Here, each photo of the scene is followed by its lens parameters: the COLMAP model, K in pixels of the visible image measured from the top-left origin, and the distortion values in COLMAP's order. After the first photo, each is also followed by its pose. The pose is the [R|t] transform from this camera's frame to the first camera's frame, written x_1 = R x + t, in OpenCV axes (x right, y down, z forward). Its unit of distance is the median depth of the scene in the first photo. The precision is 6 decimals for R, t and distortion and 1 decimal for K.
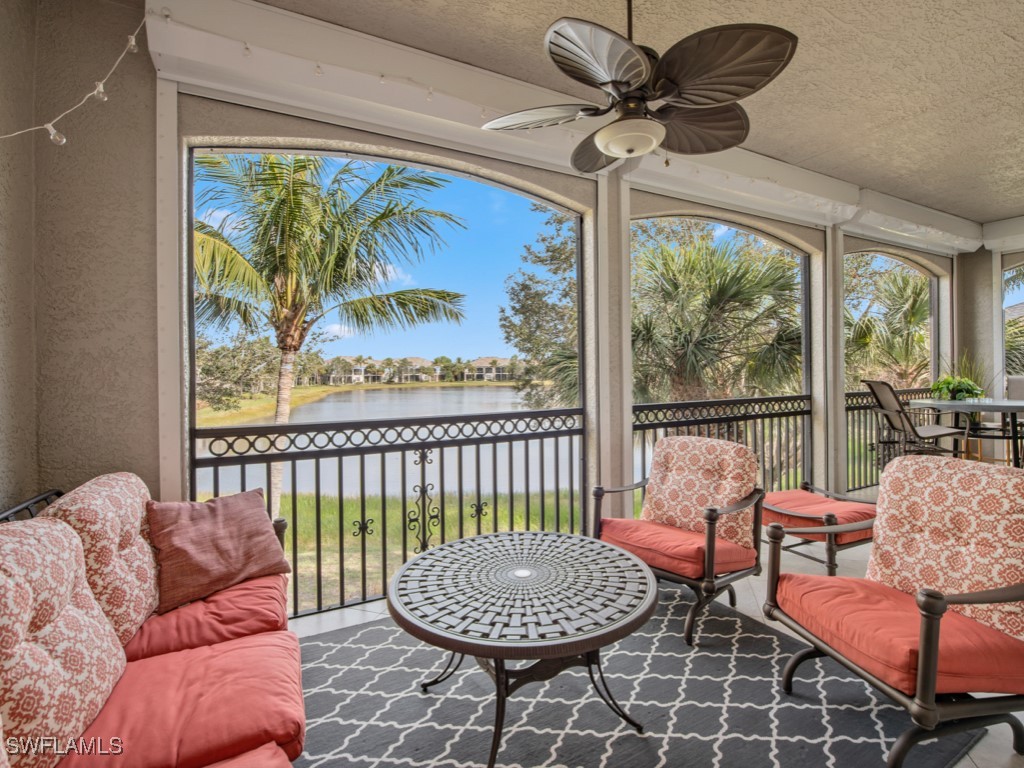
lens RADIAL K [[479.9, 0, 523.2], [0, 479.9, 374.8], [0, 0, 1]] dist [0.006973, -0.001349]
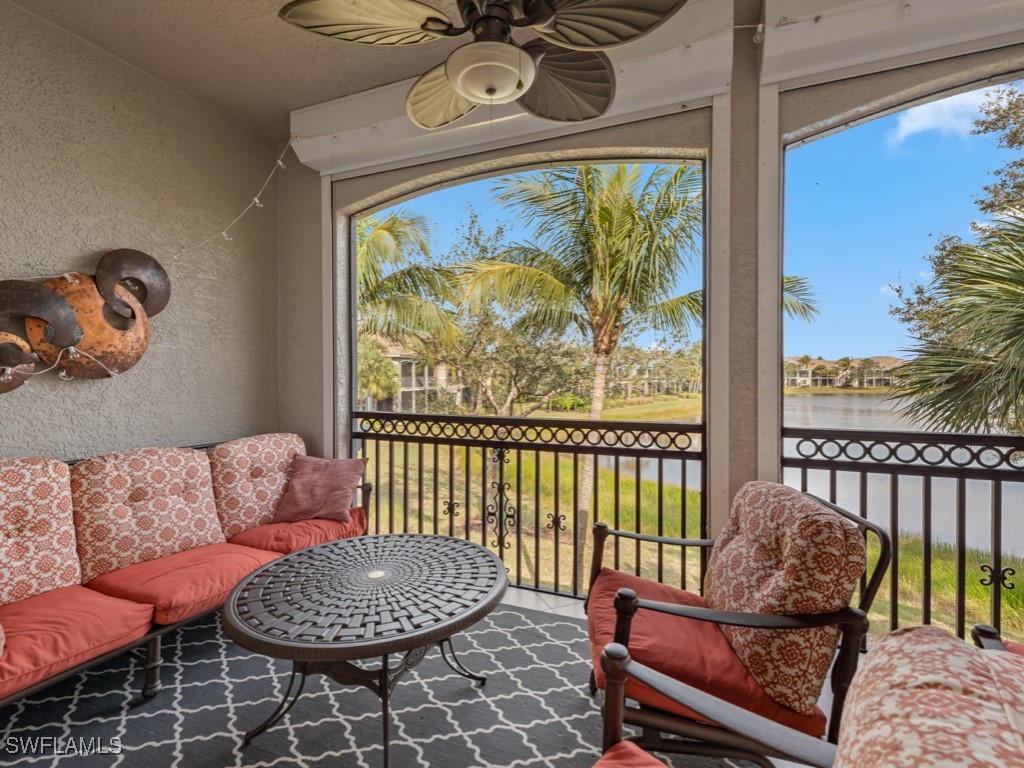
lens RADIAL K [[479.9, 0, 515.0], [0, 479.9, 378.7], [0, 0, 1]] dist [0.006973, -0.001349]
pose [[0.634945, 0.016708, -0.772377, 0.584750], [-0.013397, 0.999854, 0.010616, -0.004563], [0.772441, 0.003607, 0.635076, 0.362325]]
